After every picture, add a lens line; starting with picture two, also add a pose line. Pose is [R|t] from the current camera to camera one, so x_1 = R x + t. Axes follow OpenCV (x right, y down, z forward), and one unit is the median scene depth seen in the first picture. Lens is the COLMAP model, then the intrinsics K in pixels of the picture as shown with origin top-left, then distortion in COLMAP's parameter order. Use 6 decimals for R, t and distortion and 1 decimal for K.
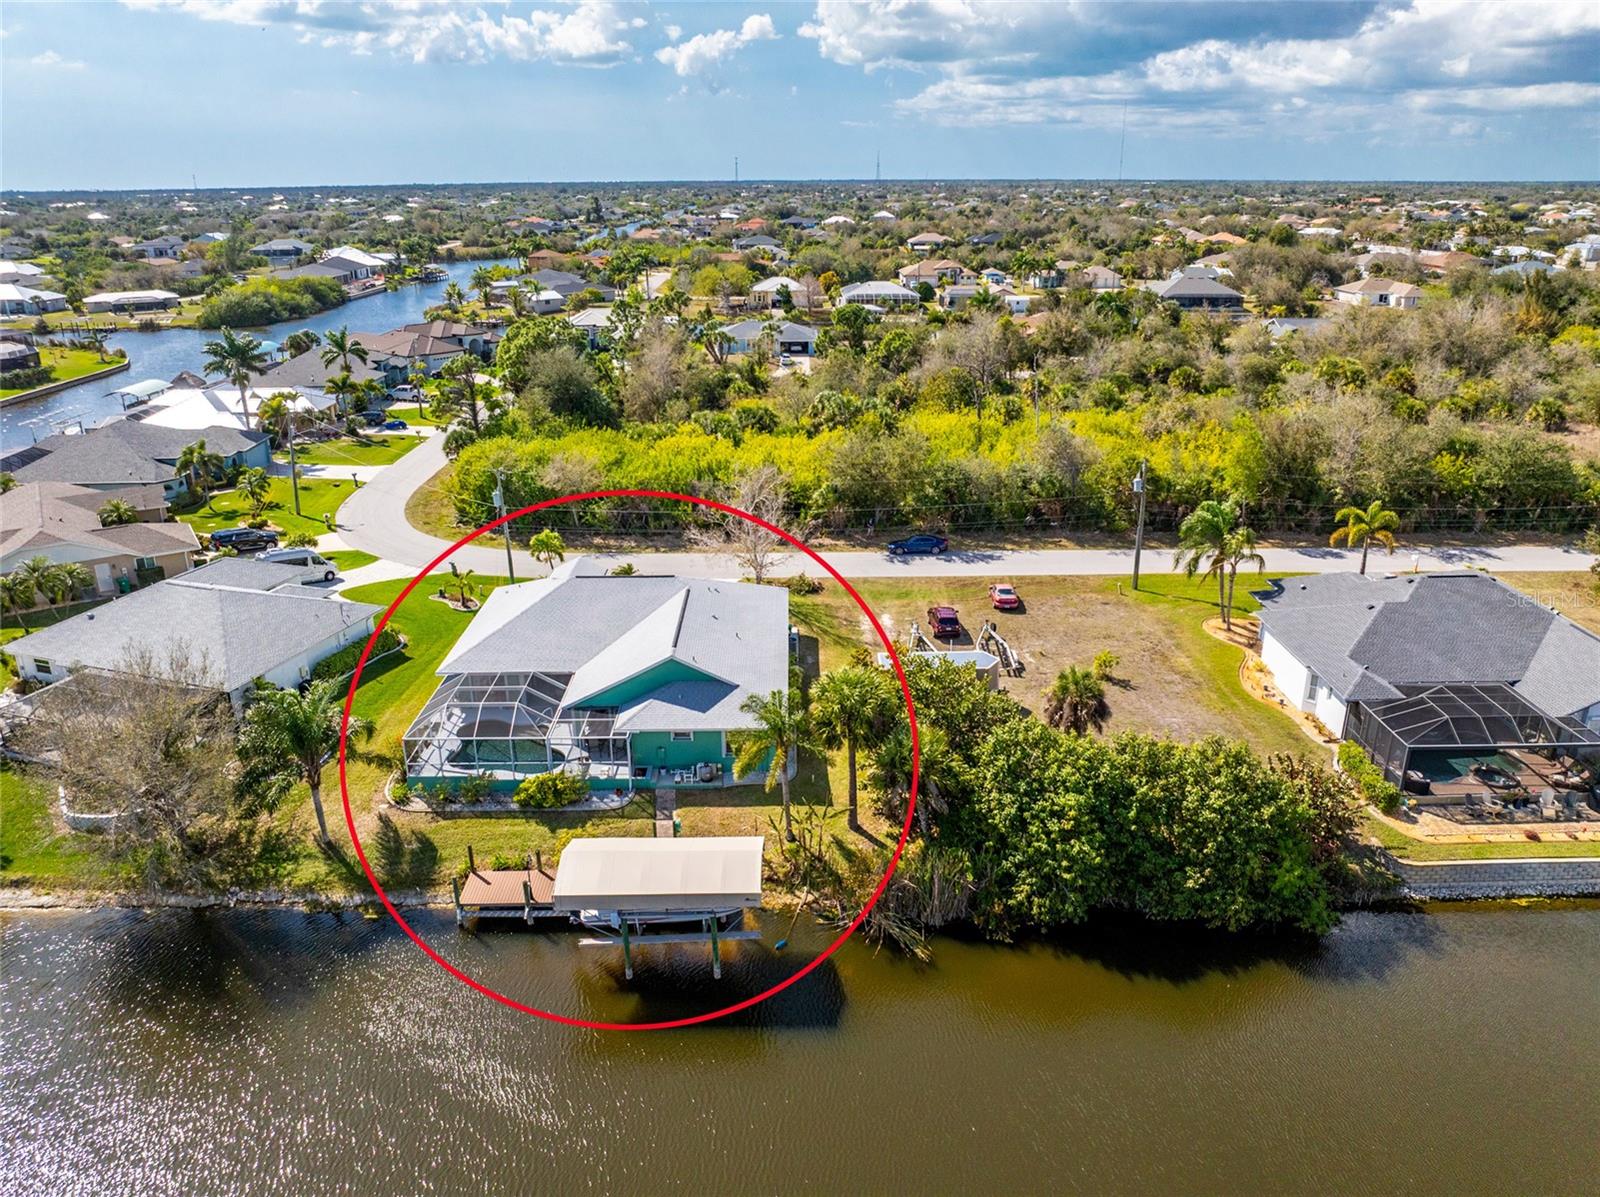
lens RADIAL K [[1137.7, 0, 795.8], [0, 1137.7, 574.0], [0, 0, 1]] dist [-0.056762, 0.031711]
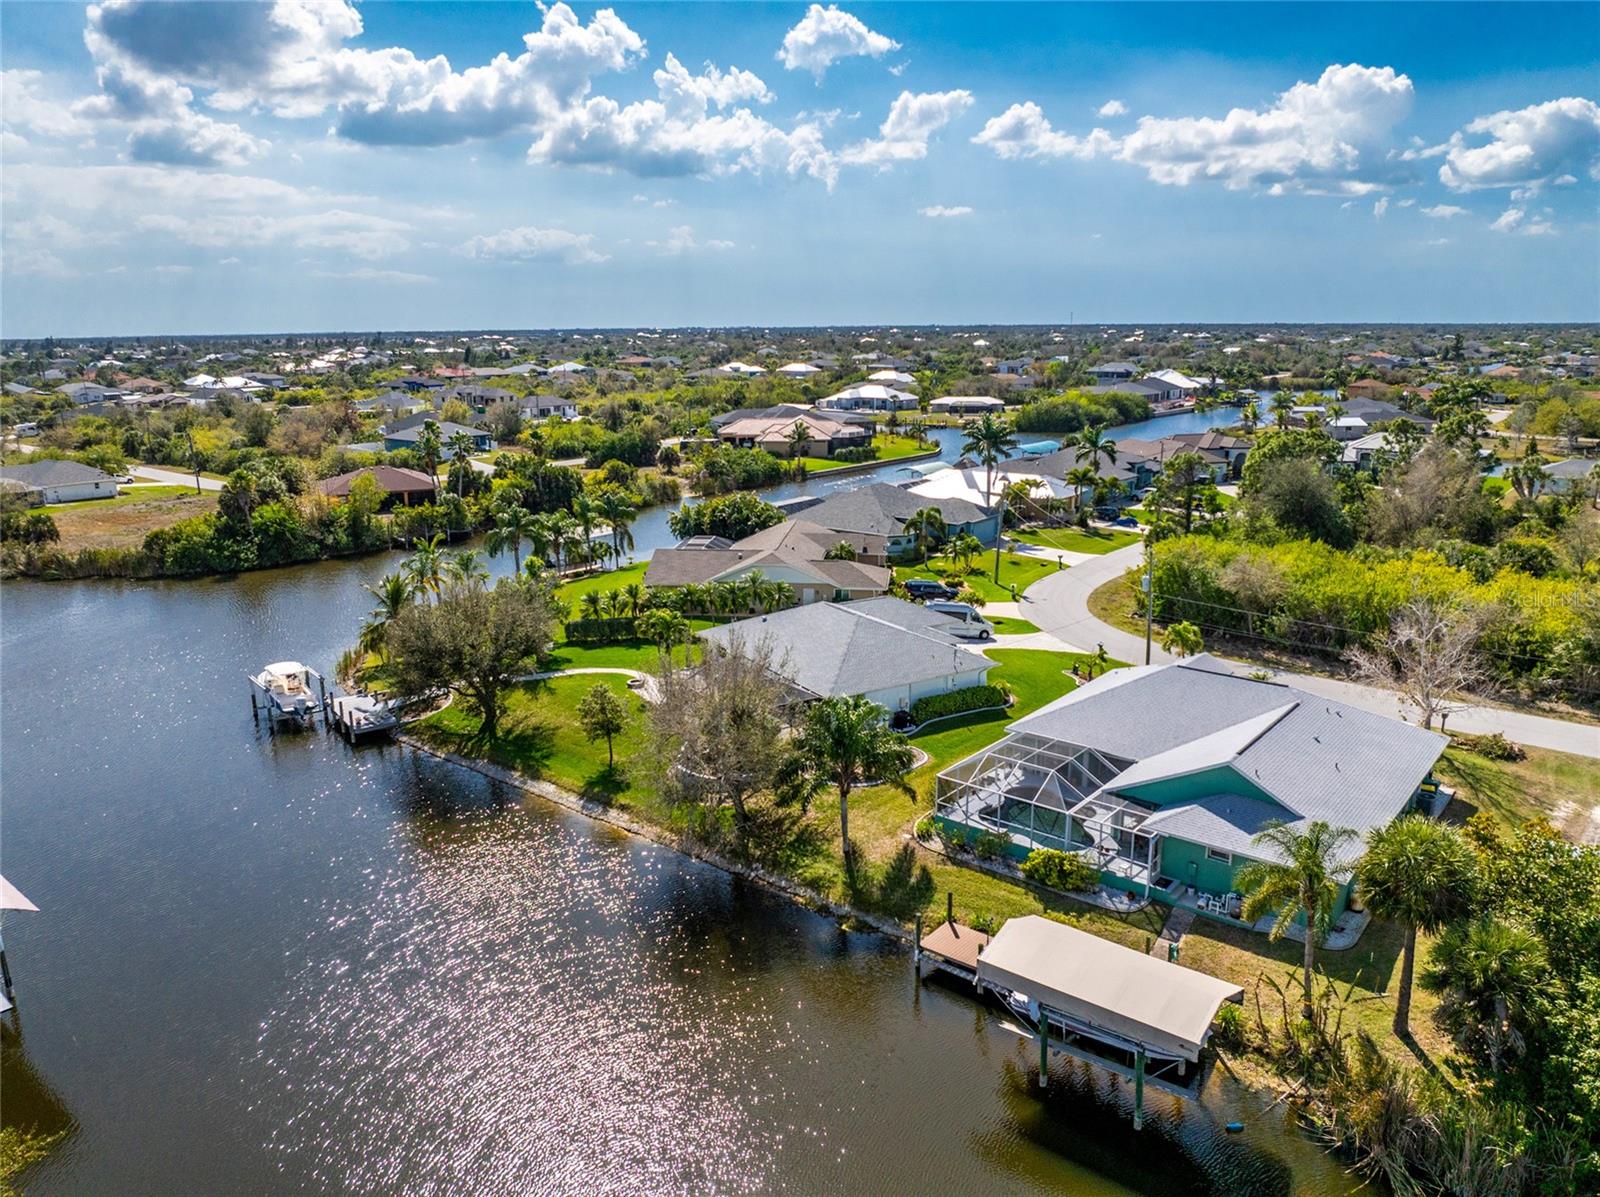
lens RADIAL K [[1124.3, 0, 802.3], [0, 1124.3, 581.6], [0, 0, 1]] dist [-0.032041, -0.003526]
pose [[0.762729, 0.141758, -0.630991, 0.101052], [-0.208513, 0.977481, -0.032447, 0.021164], [0.612182, 0.156318, 0.775111, 0.077376]]
